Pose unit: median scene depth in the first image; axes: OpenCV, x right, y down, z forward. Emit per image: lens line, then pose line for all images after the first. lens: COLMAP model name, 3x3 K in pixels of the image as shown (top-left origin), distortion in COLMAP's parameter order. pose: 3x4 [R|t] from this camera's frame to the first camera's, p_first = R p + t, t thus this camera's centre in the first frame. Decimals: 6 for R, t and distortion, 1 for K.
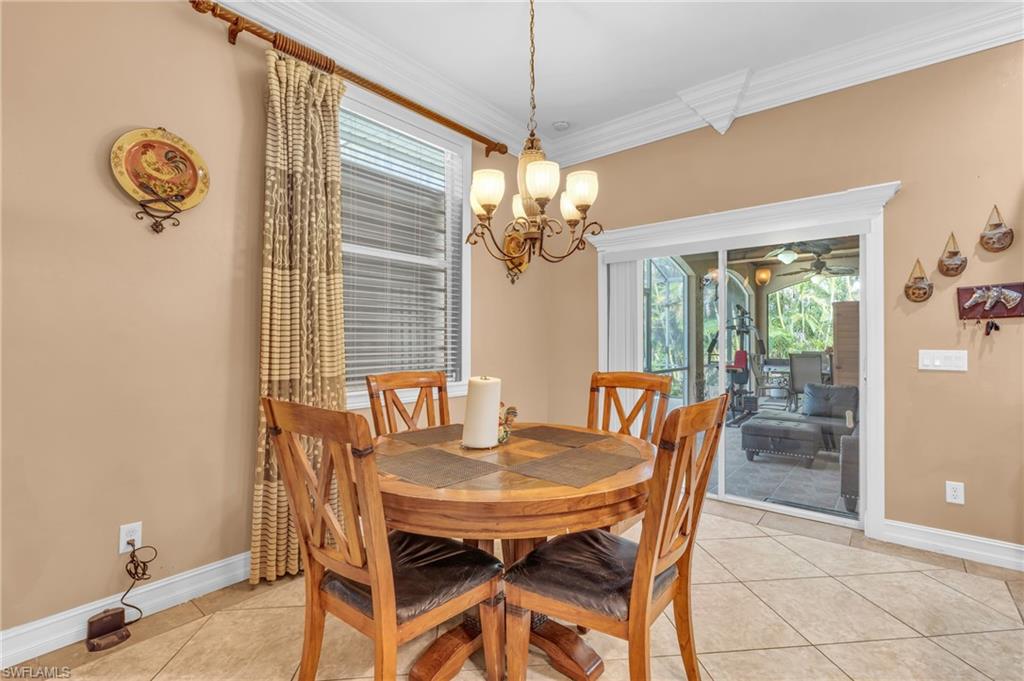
lens RADIAL K [[465.0, 0, 514.1], [0, 465.0, 341.3], [0, 0, 1]] dist [-0.011654, 0.001812]
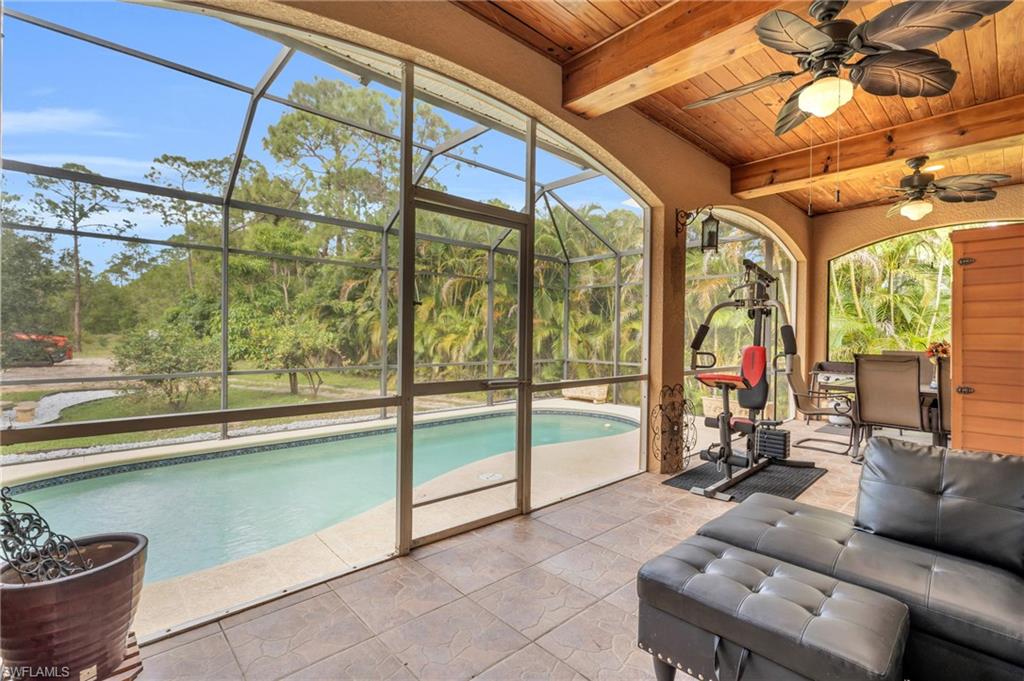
lens RADIAL K [[467.2, 0, 515.0], [0, 467.2, 337.8], [0, 0, 1]] dist [-0.002793, -0.000345]
pose [[0.991231, 0.016641, -0.131092, 0.266548], [-0.015716, 0.999844, 0.008086, 0.009005], [0.131206, -0.005955, 0.991337, 0.399273]]
